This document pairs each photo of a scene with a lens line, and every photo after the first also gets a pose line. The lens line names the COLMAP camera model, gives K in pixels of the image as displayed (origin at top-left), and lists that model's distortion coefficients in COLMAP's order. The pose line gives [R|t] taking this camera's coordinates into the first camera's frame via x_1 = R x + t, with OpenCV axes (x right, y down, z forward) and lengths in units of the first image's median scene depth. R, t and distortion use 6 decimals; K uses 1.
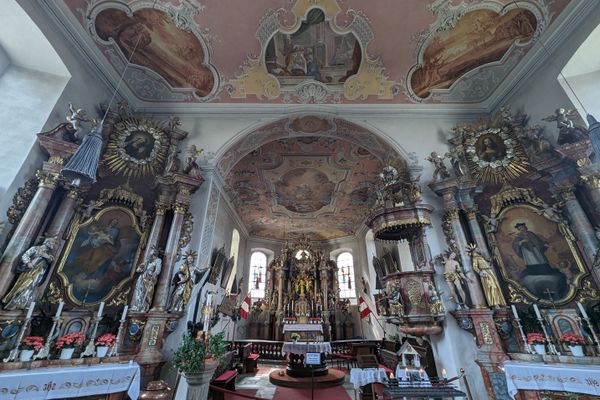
lens RADIAL K [[242.2, 0, 302.6], [0, 242.2, 205.9], [0, 0, 1]] dist [0.002352, -0.000332]
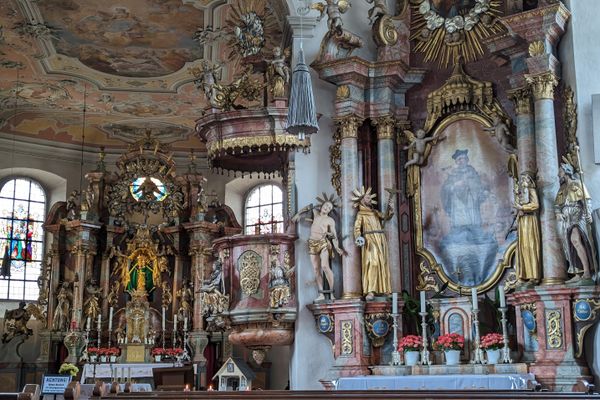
lens RADIAL K [[841.4, 0, 298.0], [0, 841.4, 199.0], [0, 0, 1]] dist [0.100637, 0.000000]
pose [[0.996812, 0.015355, 0.078300, 0.346897], [-0.032289, 0.974998, 0.219855, -0.186829], [-0.072966, -0.221682, 0.972385, -0.676507]]
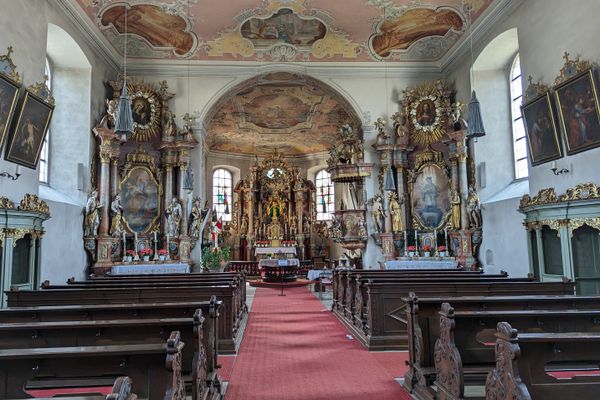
lens RADIAL K [[428.9, 0, 290.0], [0, 428.9, 202.5], [0, 0, 1]] dist [0.048400, -0.009030]
pose [[0.999310, -0.007395, 0.036405, -0.007226], [-0.005083, 0.943550, 0.331191, -0.534970], [-0.036799, -0.331148, 0.942861, -1.206311]]
